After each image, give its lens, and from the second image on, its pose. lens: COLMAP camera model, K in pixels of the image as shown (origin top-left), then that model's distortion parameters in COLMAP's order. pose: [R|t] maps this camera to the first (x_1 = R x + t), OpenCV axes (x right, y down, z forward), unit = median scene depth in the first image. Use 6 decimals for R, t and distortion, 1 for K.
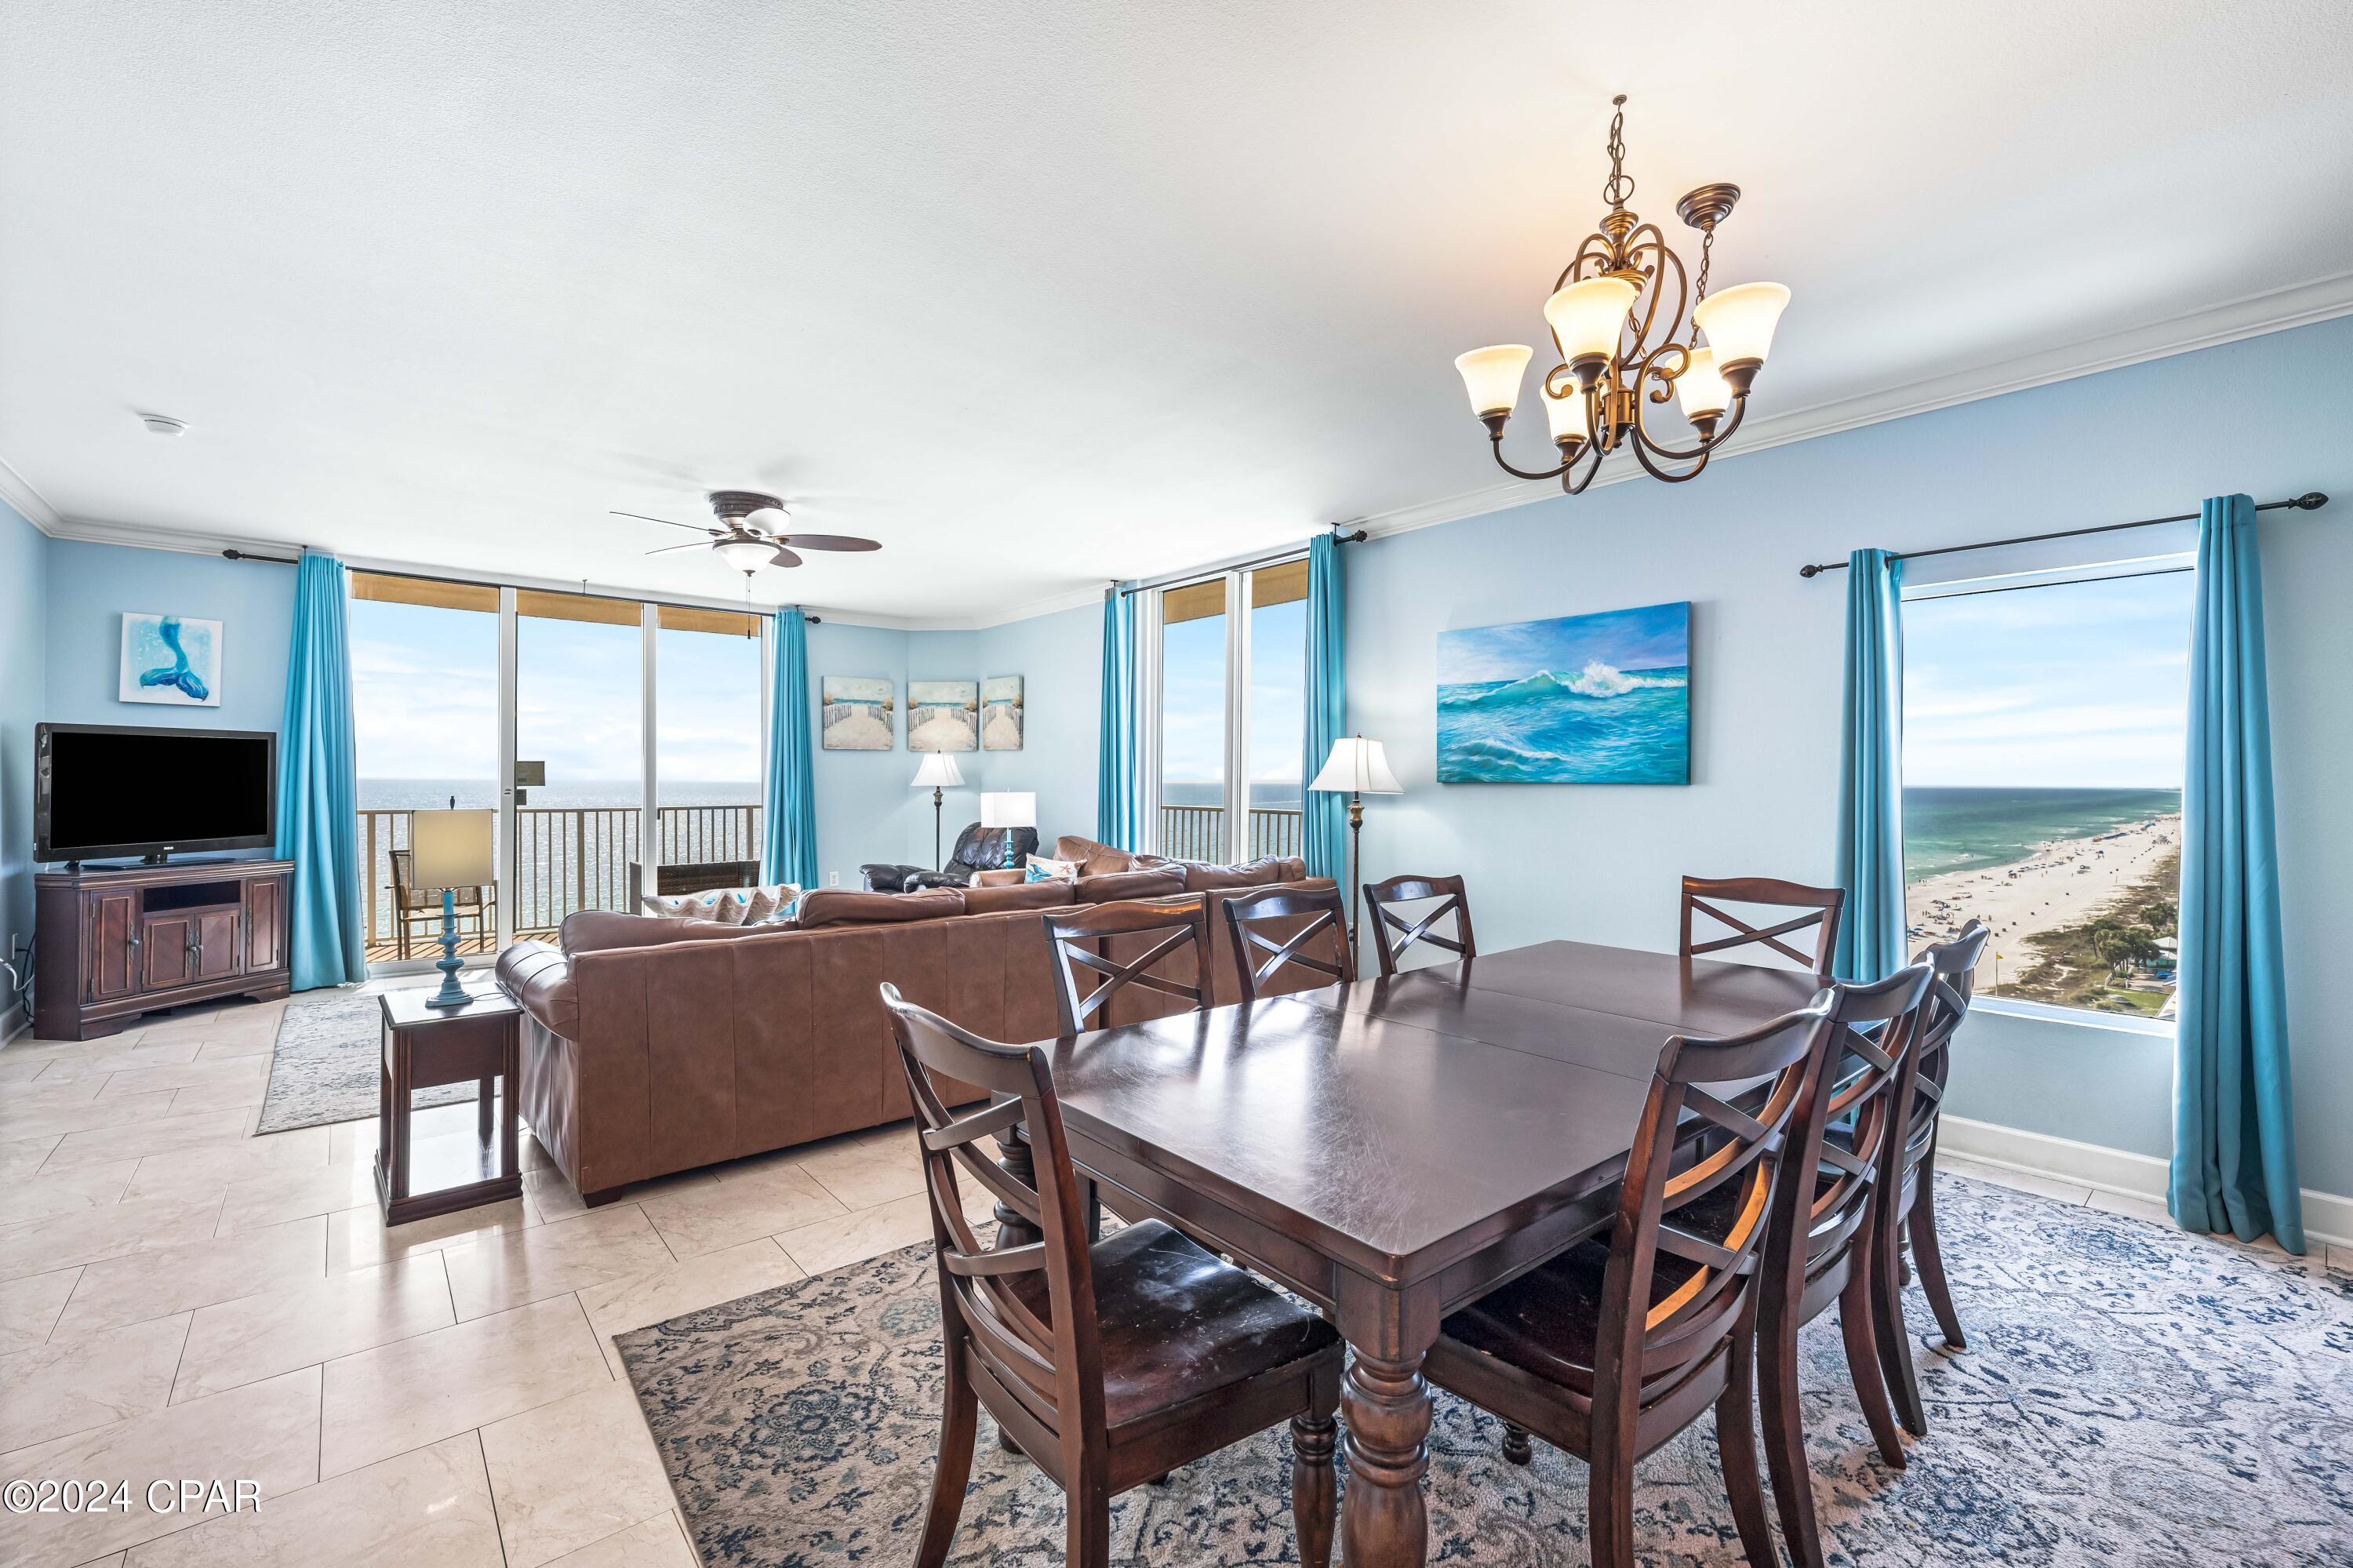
lens RADIAL K [[1022.3, 0, 1181.2], [0, 1022.3, 786.0], [0, 0, 1]] dist [-0.000855, -0.000302]
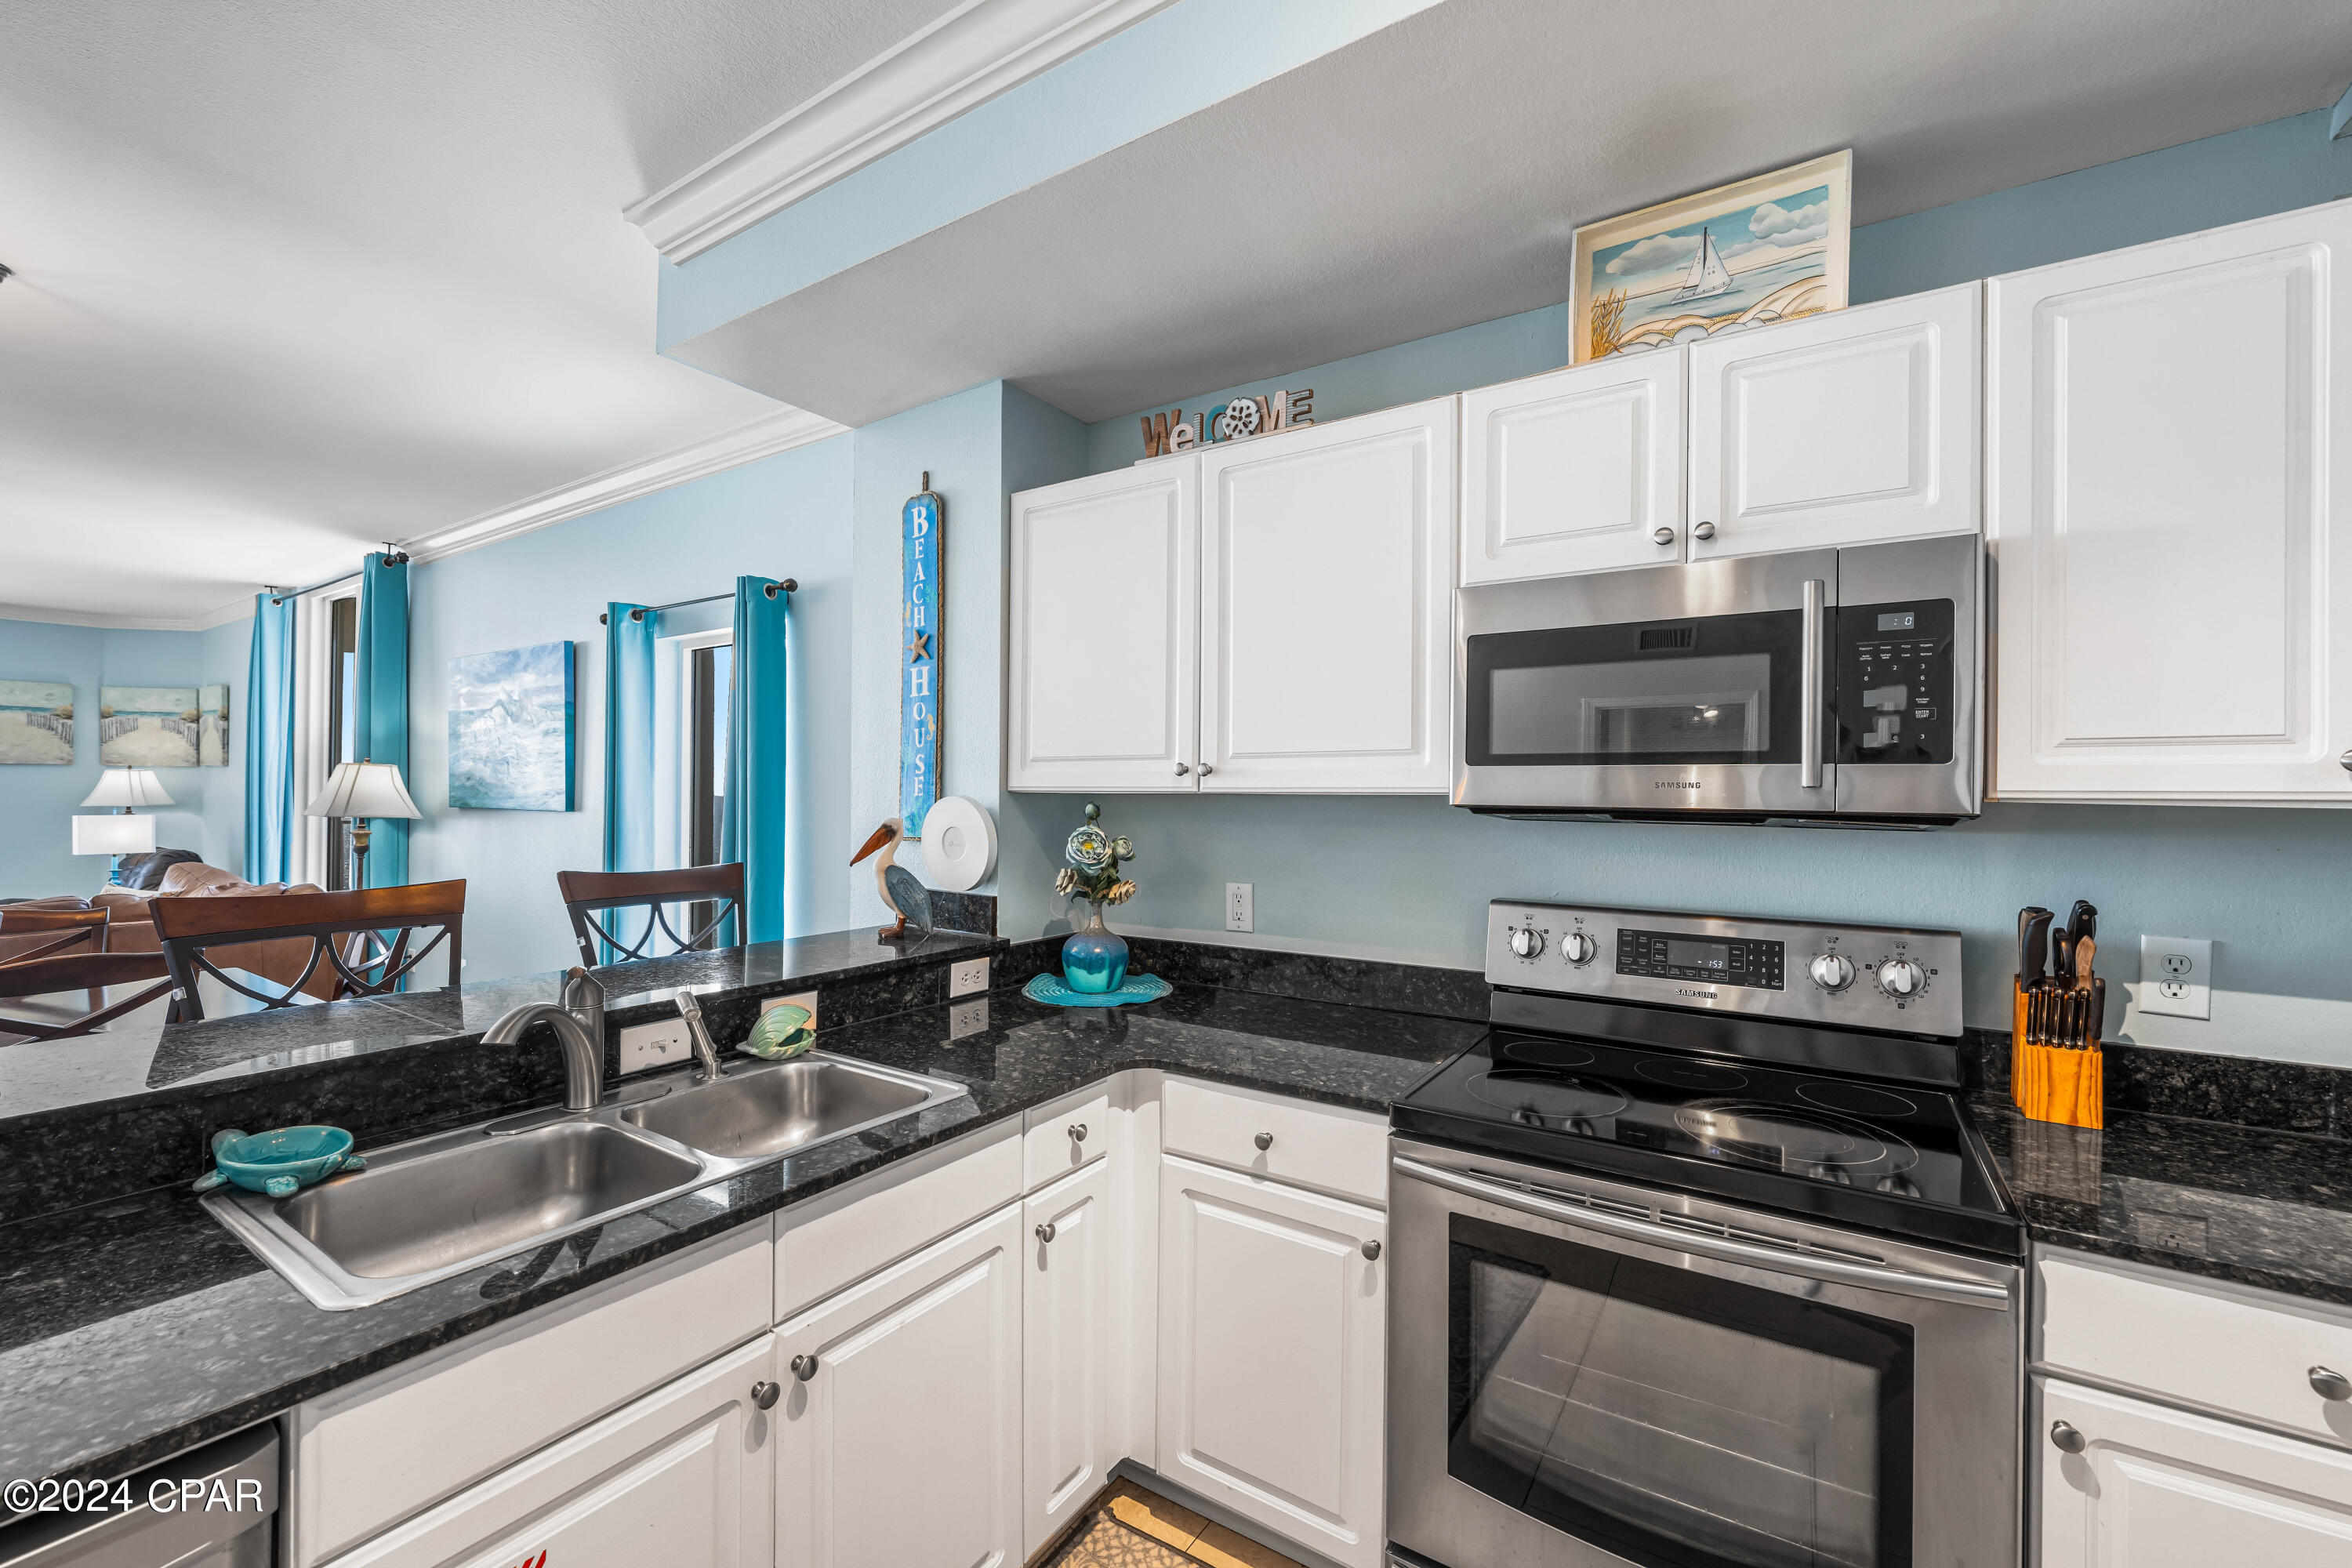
lens RADIAL K [[951.0, 0, 1192.9], [0, 951.0, 794.3], [0, 0, 1]] dist [0.000348, -0.000369]
pose [[0.954707, 0.000644, 0.297548, 0.578603], [-0.000393, 1.000000, -0.000901, -0.012849], [-0.297549, 0.000743, 0.954706, -0.104040]]
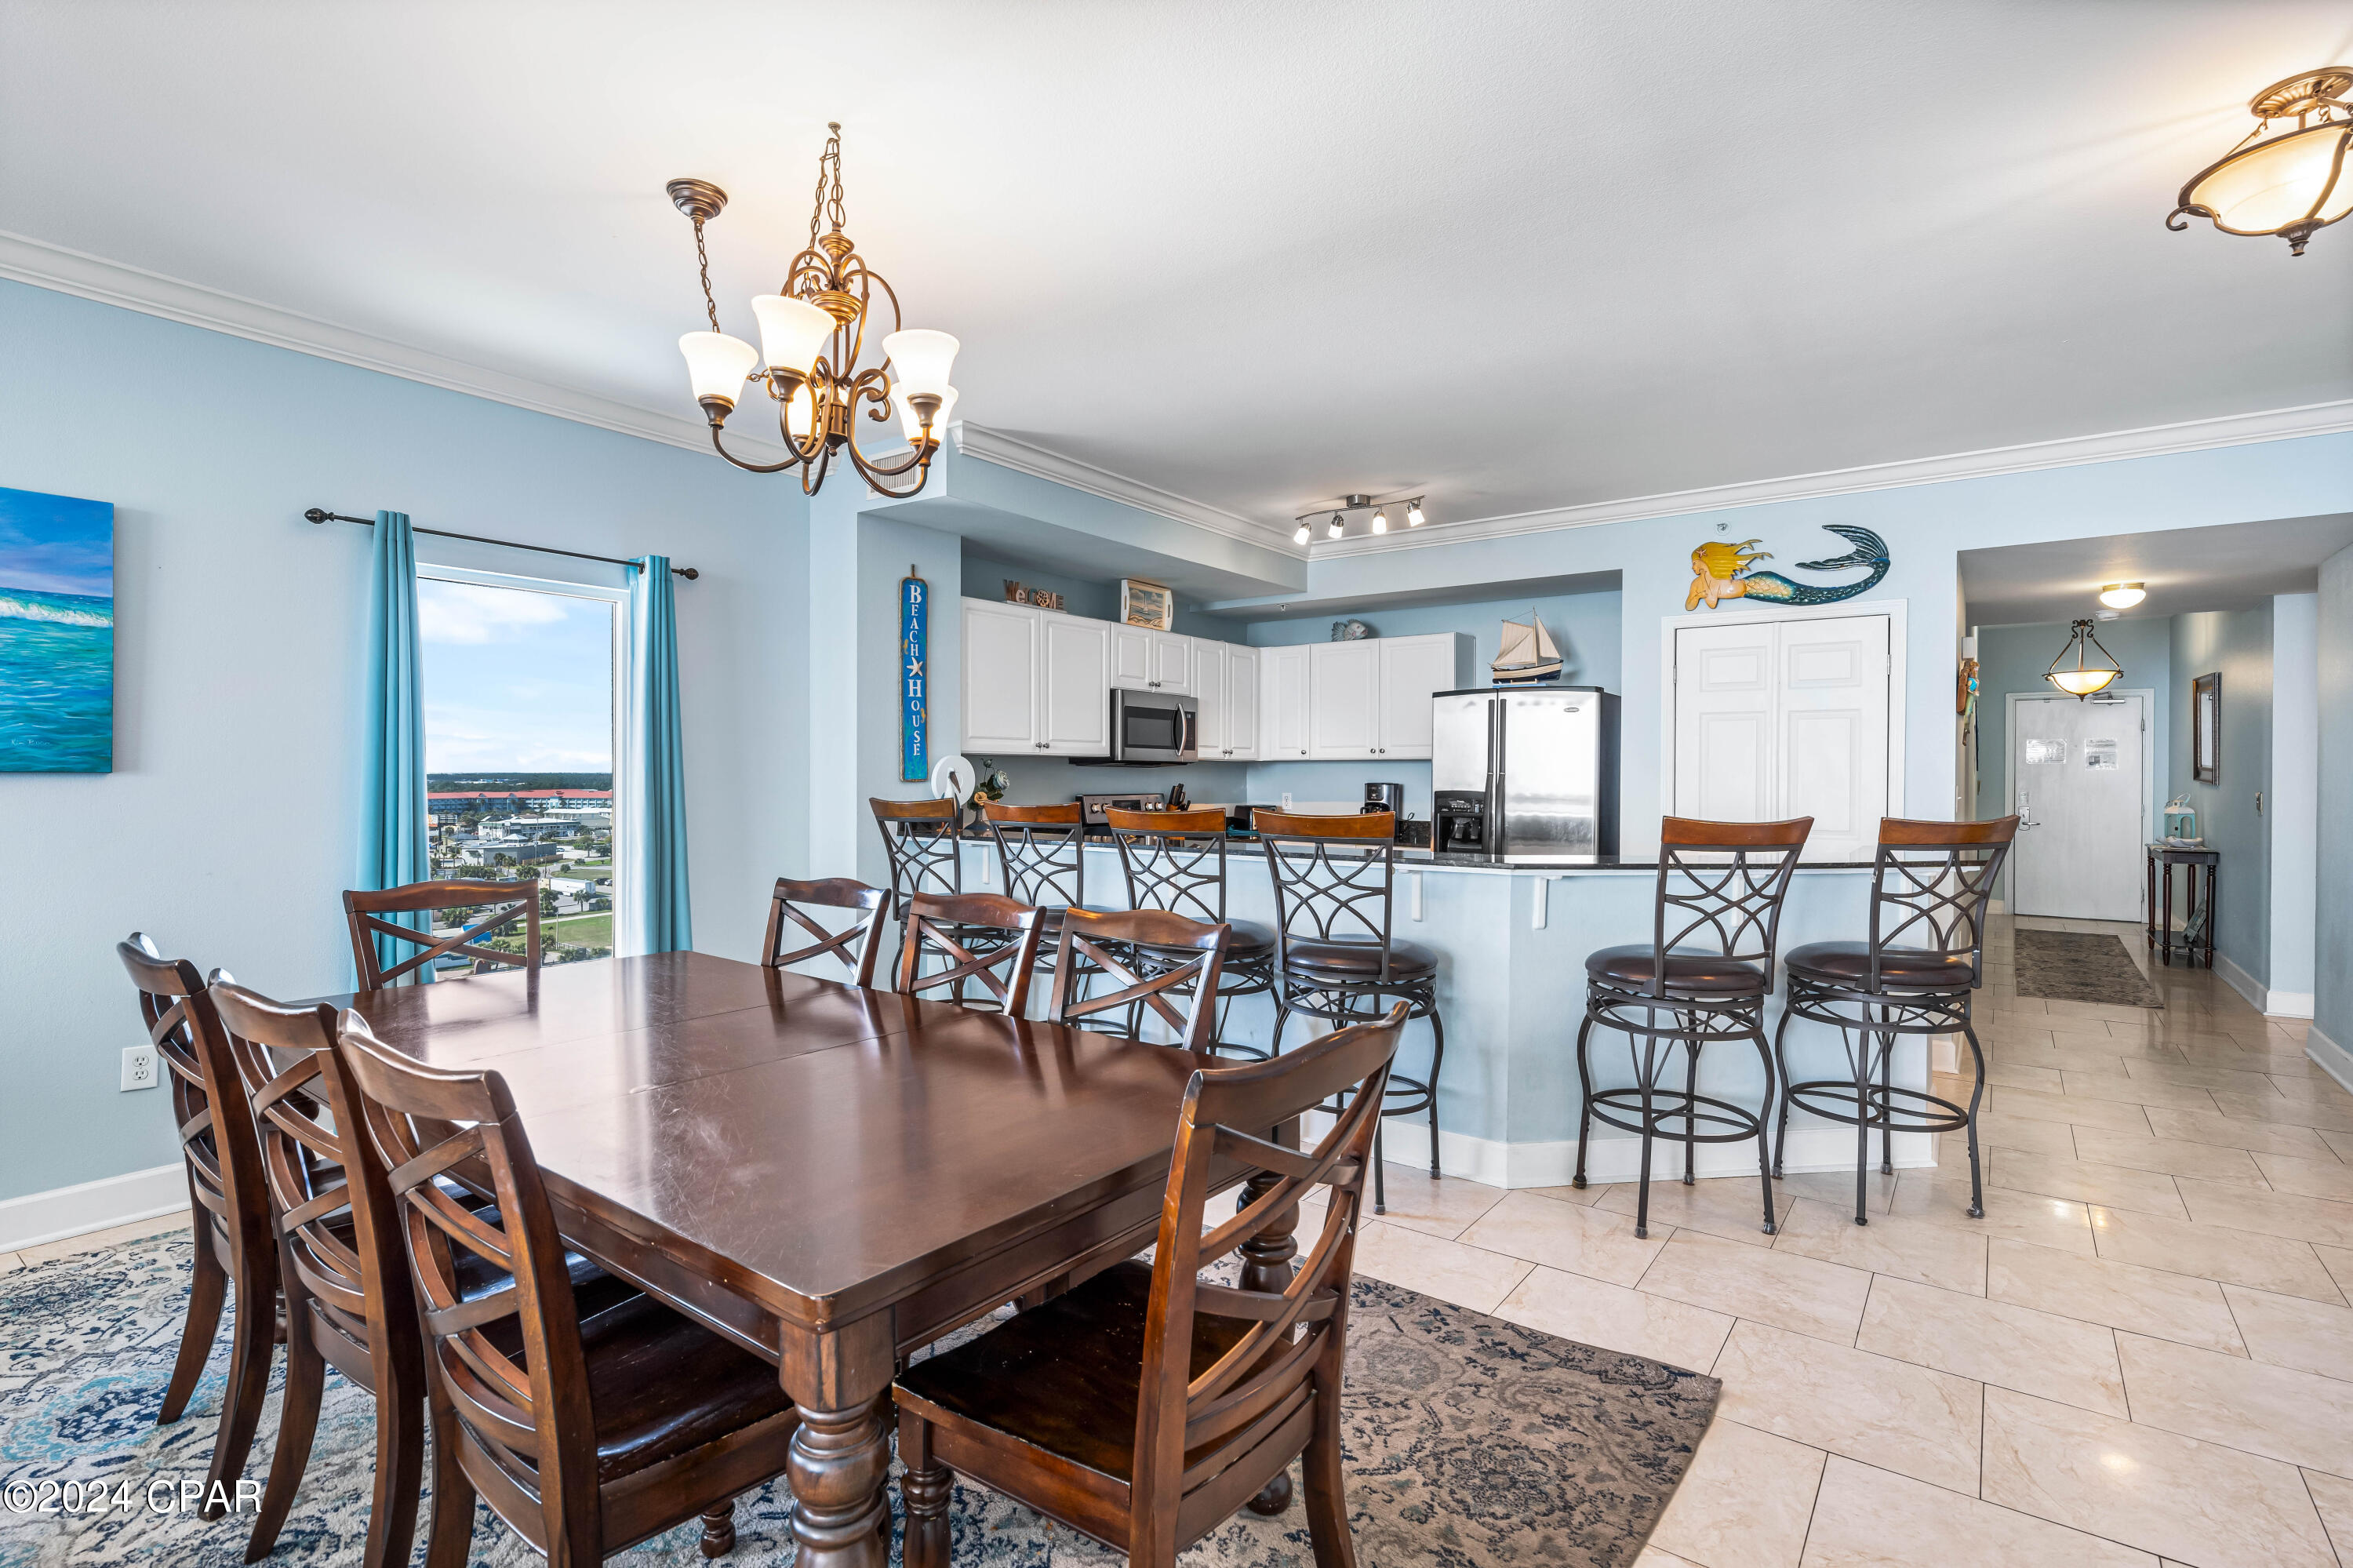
lens RADIAL K [[1105.5, 0, 1190.5], [0, 1105.5, 782.1], [0, 0, 1]] dist [-0.002256, 0.001025]
pose [[-0.242181, -0.014734, 0.970119, -0.278935], [-0.002165, 0.999890, 0.014646, -0.004707], [-0.970229, 0.001447, -0.242186, 0.336211]]
